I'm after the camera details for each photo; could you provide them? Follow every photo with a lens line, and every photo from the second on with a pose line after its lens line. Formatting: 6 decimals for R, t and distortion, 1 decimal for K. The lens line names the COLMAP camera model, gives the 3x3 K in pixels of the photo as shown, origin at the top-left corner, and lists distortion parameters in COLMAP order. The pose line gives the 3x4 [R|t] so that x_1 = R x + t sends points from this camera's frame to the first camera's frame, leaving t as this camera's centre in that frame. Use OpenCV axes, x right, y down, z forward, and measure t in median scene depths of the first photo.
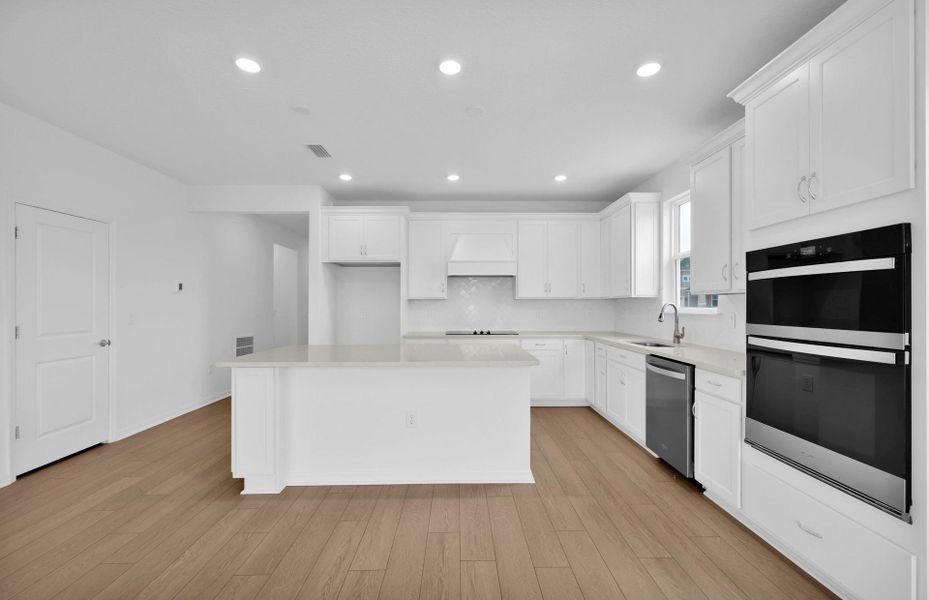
lens RADIAL K [[386.2, 0, 460.3], [0, 386.2, 304.3], [0, 0, 1]] dist [0.002899, 0.000725]
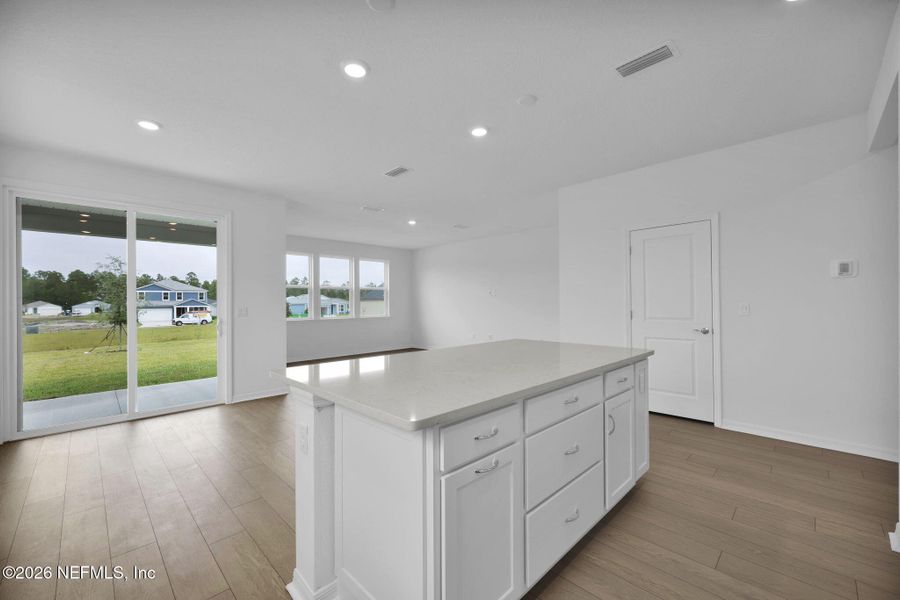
lens RADIAL K [[372.2, 0, 451.7], [0, 372.2, 300.3], [0, 0, 1]] dist [0.004226, -0.000015]
pose [[-0.707614, 0.004379, -0.706586, 0.334571], [0.012617, 0.999900, -0.006439, 0.011550], [0.706487, -0.013471, -0.707598, 1.257558]]
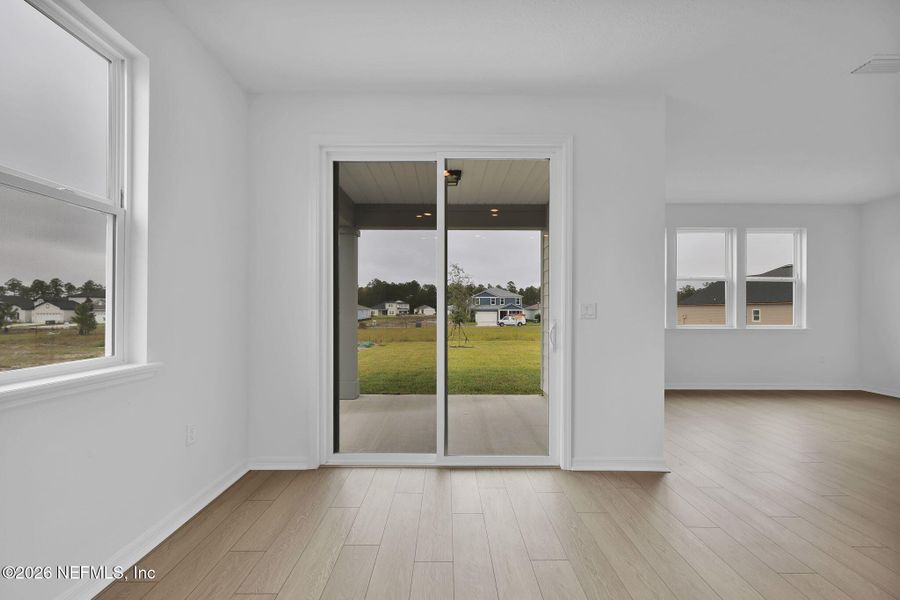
lens RADIAL K [[372.2, 0, 445.8], [0, 372.2, 305.6], [0, 0, 1]] dist [0.004226, -0.000015]
pose [[-0.999991, -0.002681, -0.003196, 0.212581], [-0.002643, 0.999926, -0.011915, 0.033017], [0.003228, -0.011907, -0.999924, 0.532360]]
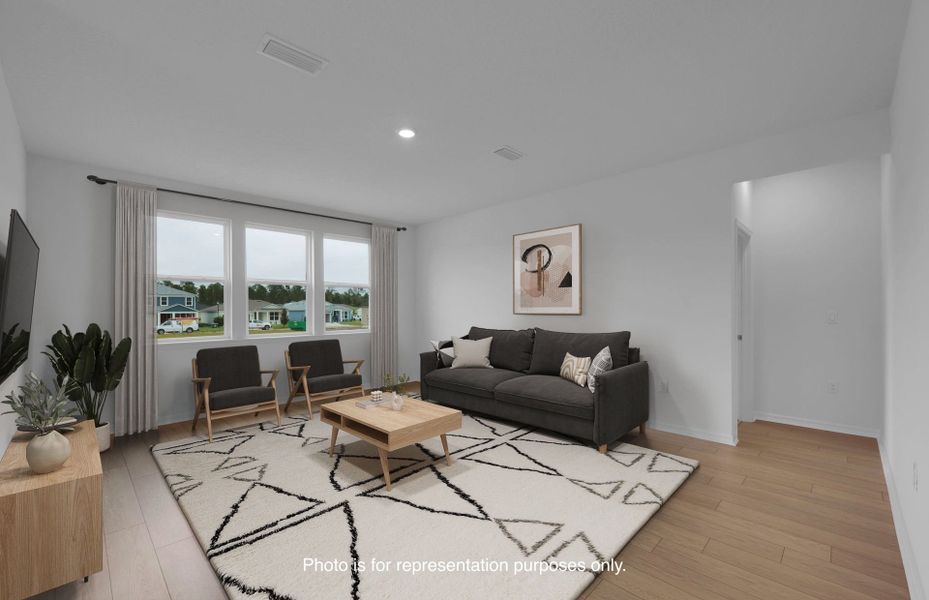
lens RADIAL K [[386.2, 0, 468.7], [0, 386.2, 303.5], [0, 0, 1]] dist [0.002899, 0.000725]
pose [[-0.701419, -0.005940, -0.712724, -0.329279], [0.007850, 0.999840, -0.016059, 0.009316], [0.712706, -0.016860, -0.701261, 0.503210]]
